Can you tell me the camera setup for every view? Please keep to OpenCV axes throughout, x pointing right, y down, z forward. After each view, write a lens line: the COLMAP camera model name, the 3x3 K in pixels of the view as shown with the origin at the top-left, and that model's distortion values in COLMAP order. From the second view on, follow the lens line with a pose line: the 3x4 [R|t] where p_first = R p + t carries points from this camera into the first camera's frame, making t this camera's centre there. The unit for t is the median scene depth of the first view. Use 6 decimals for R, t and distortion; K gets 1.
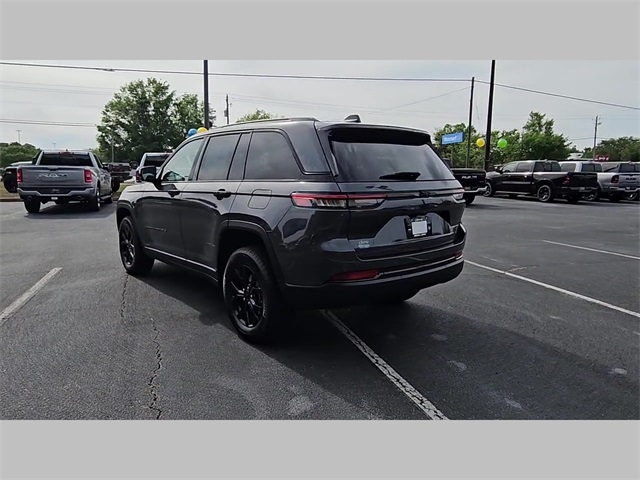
lens RADIAL K [[434.1, 0, 315.0], [0, 434.1, 242.7], [0, 0, 1]] dist [0.005241, 0.001110]
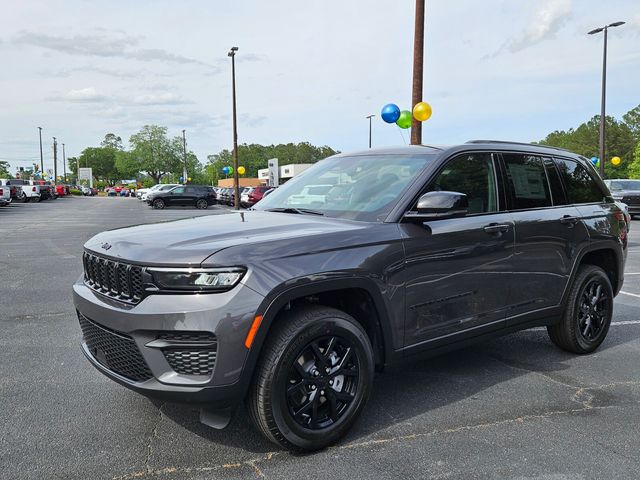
lens RADIAL K [[556.2, 0, 337.0], [0, 556.2, 249.2], [0, 0, 1]] dist [0.071027, -0.007641]
pose [[0.009146, -0.112579, 0.993601, -1.268266], [0.158515, 0.981241, 0.109720, -0.231570], [-0.987314, 0.156497, 0.026820, 1.285414]]
